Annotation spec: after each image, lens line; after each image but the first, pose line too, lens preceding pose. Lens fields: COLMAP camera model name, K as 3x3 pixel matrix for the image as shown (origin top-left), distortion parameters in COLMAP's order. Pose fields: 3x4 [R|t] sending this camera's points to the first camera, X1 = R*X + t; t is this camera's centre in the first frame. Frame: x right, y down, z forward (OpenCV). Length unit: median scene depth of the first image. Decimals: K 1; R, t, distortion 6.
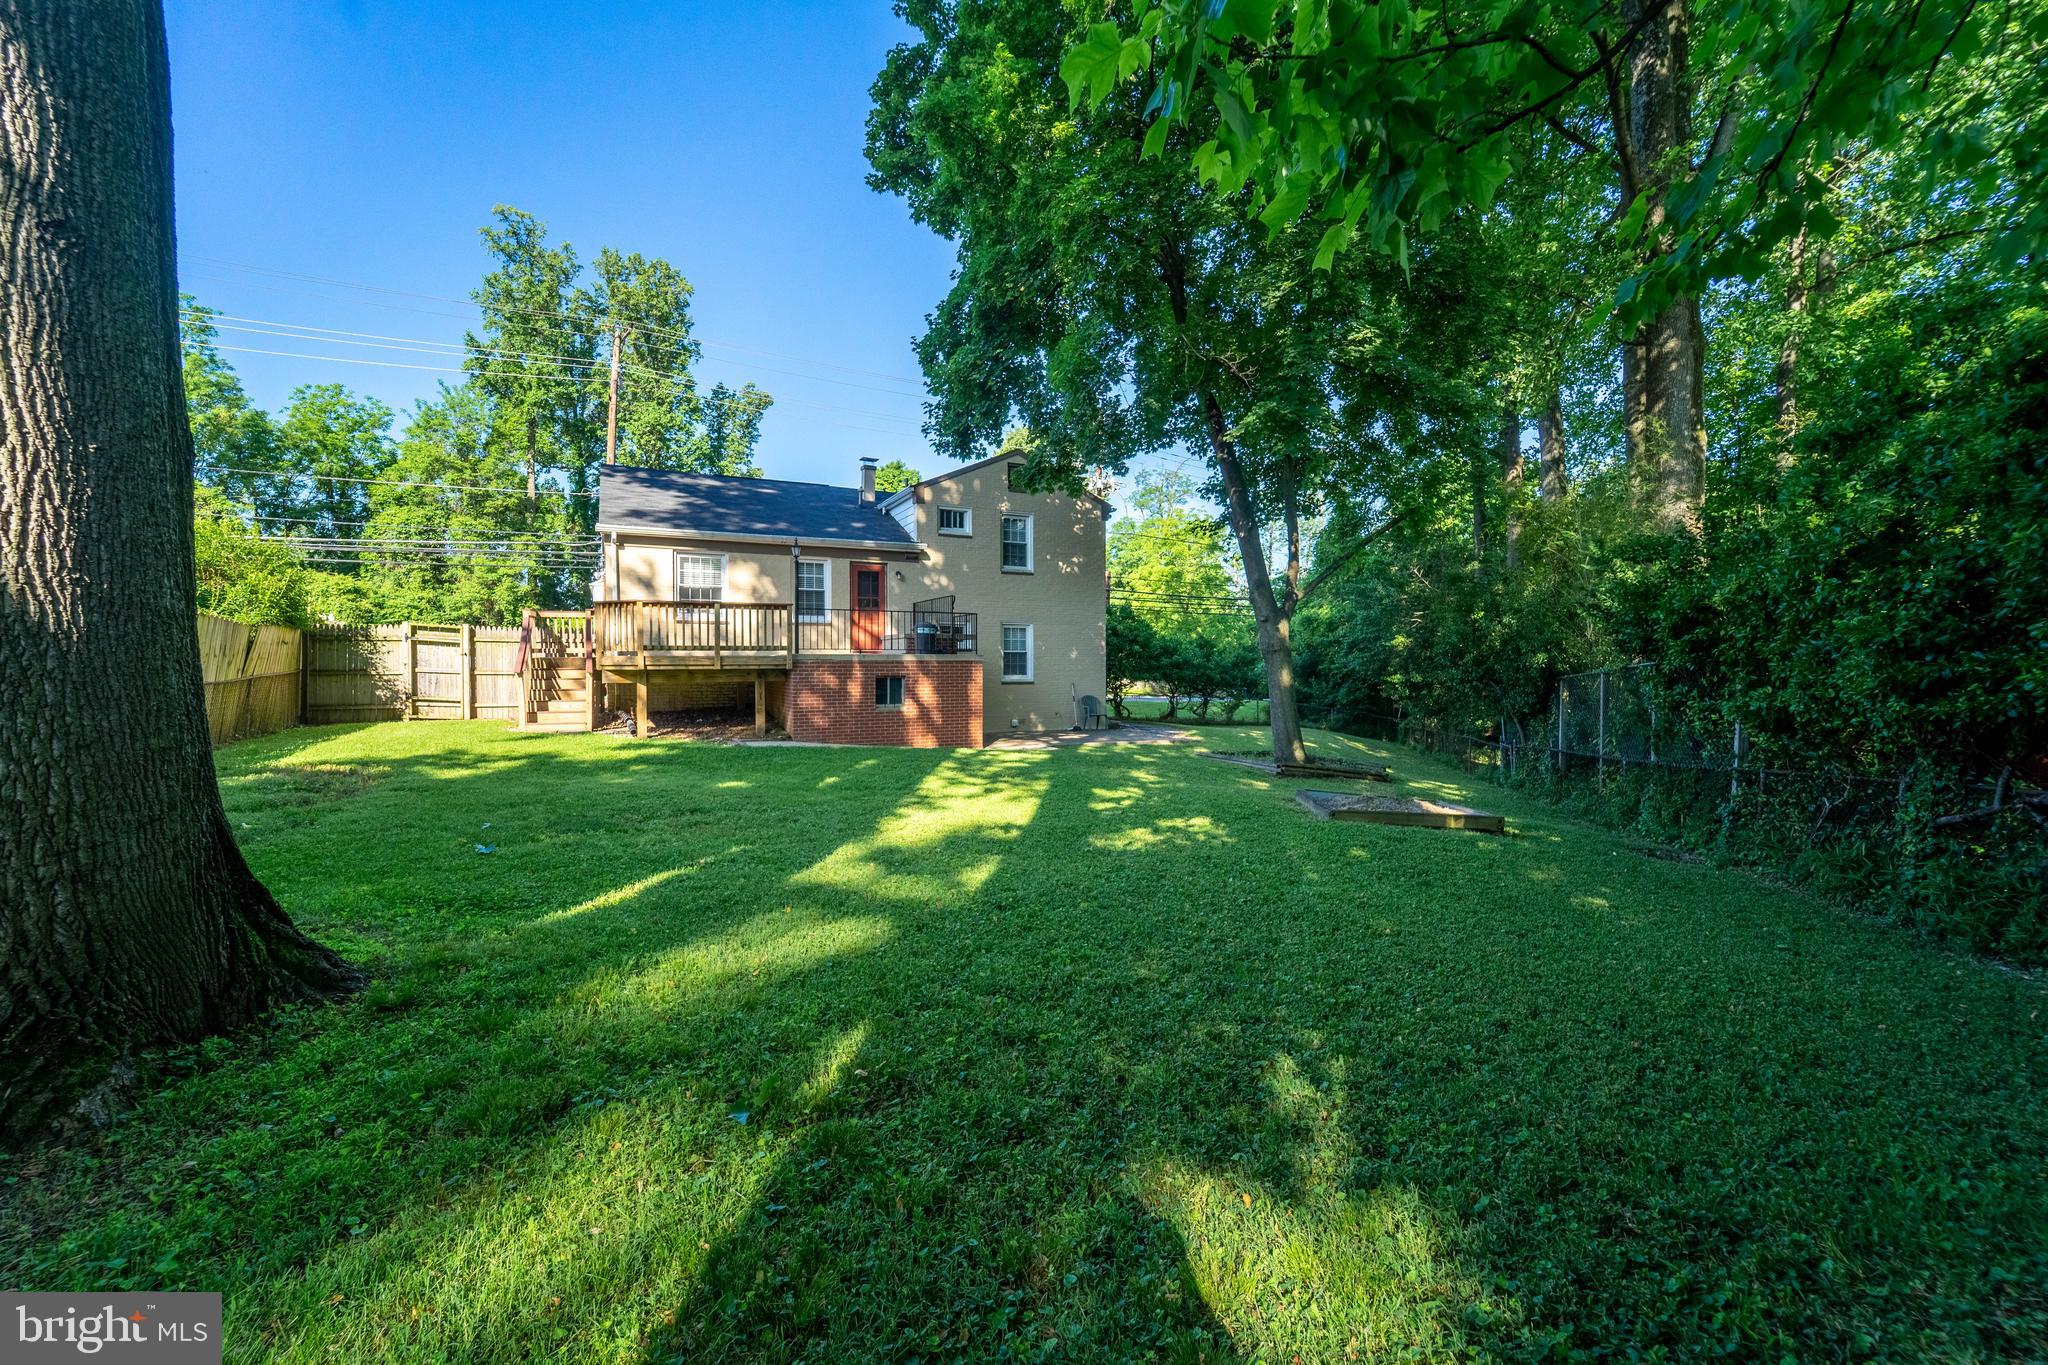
lens RADIAL K [[831.4, 0, 1024.0], [0, 831.4, 682.5], [0, 0, 1]] dist [-0.025561, 0.000161]
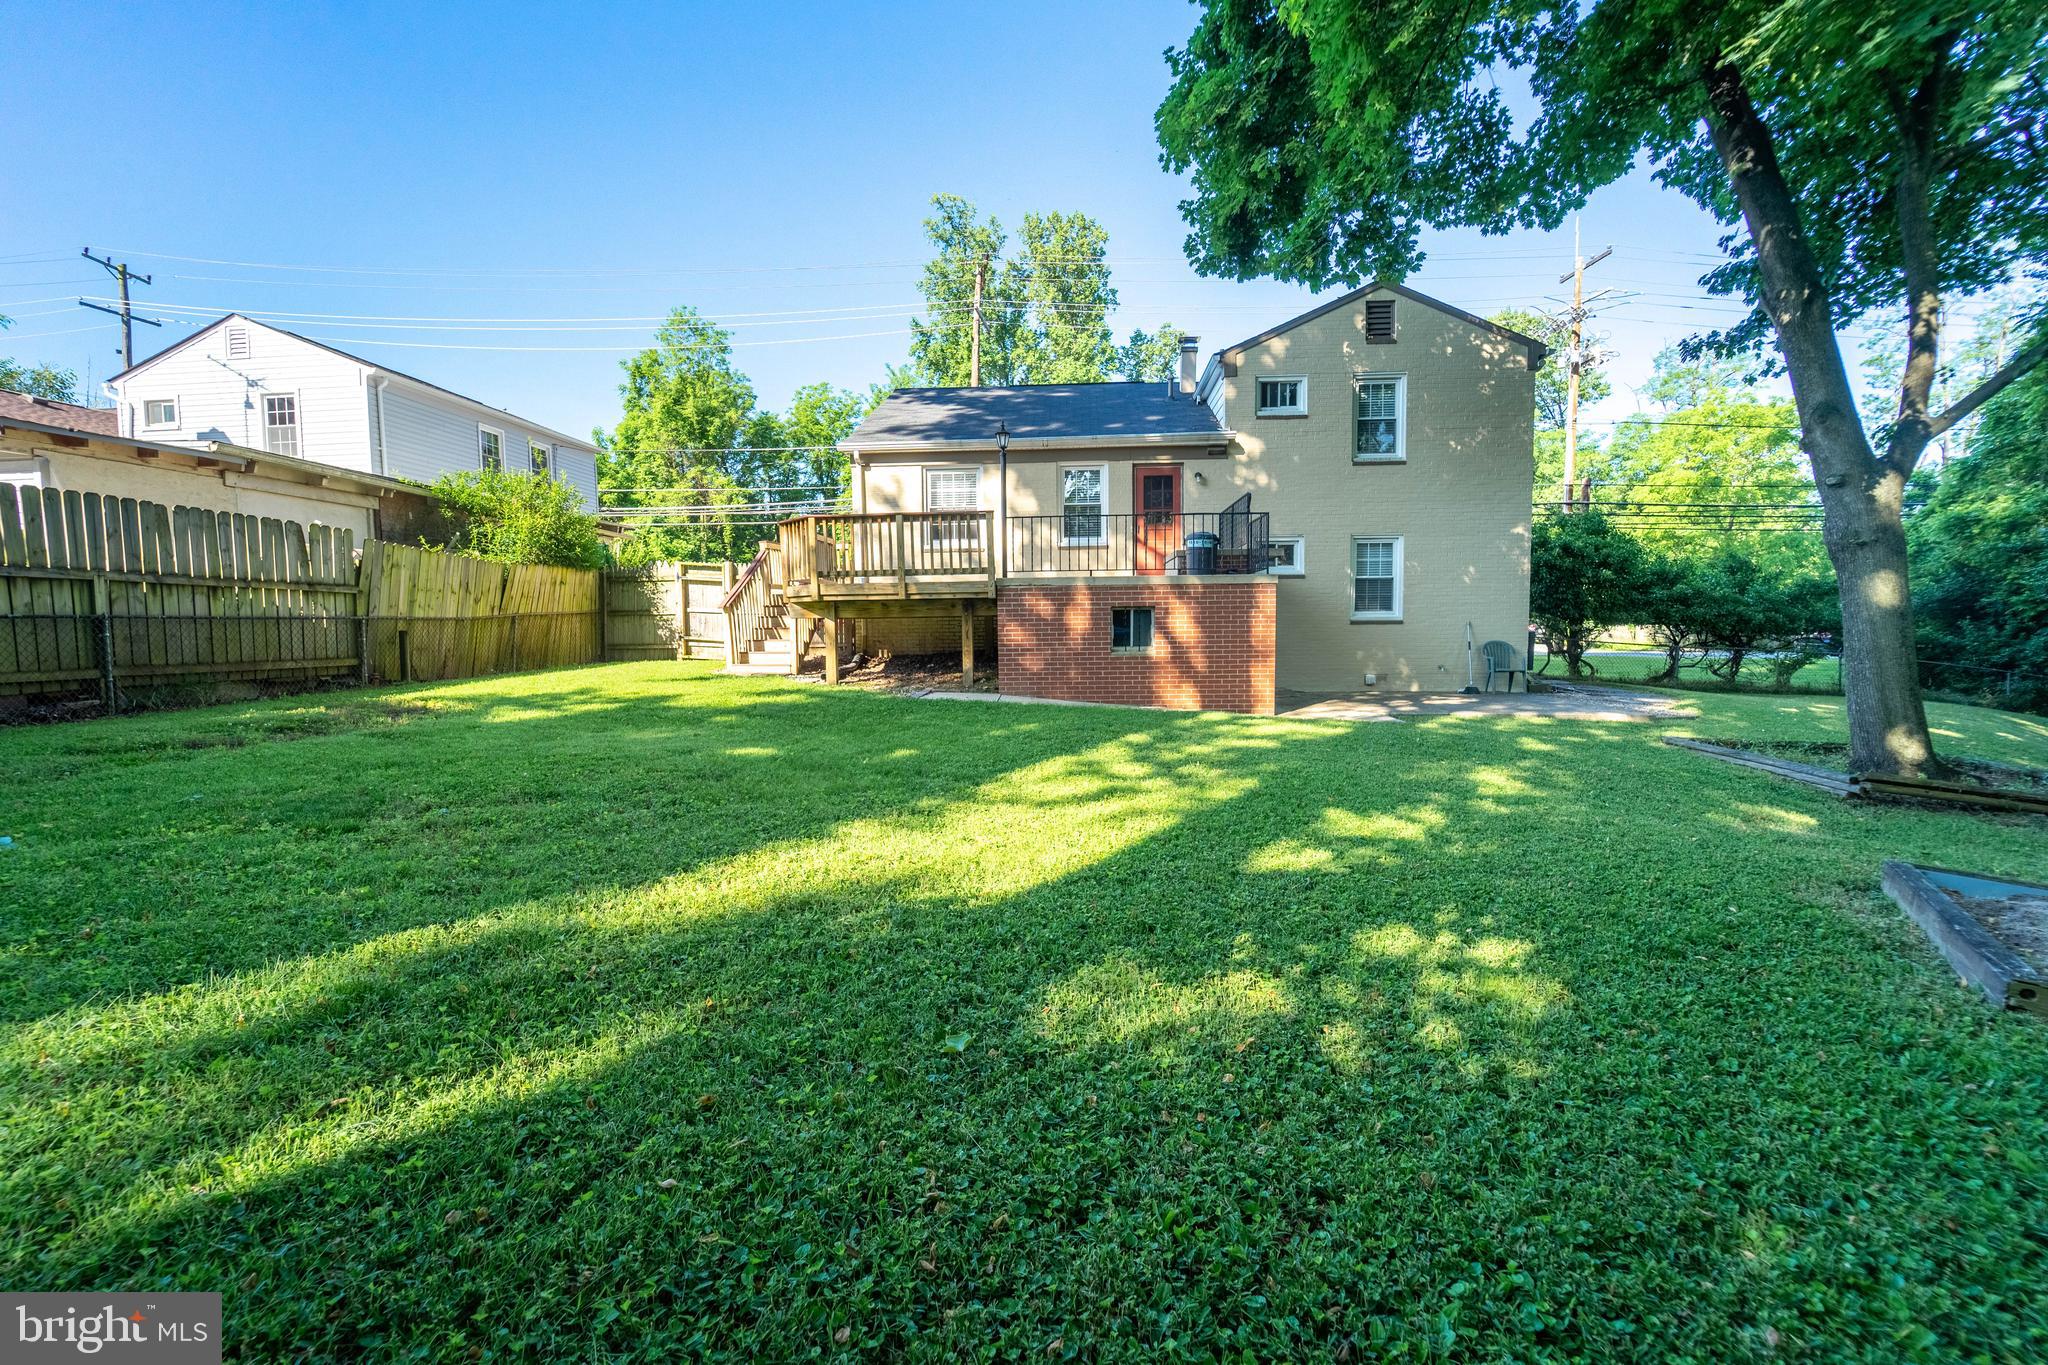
lens RADIAL K [[831.4, 0, 1024.0], [0, 831.4, 682.5], [0, 0, 1]] dist [-0.025561, 0.000161]
pose [[0.862675, 0.027632, -0.505004, 0.092187], [-0.000361, 0.998540, 0.054019, 0.014294], [0.505759, -0.046418, 0.861425, 0.259681]]
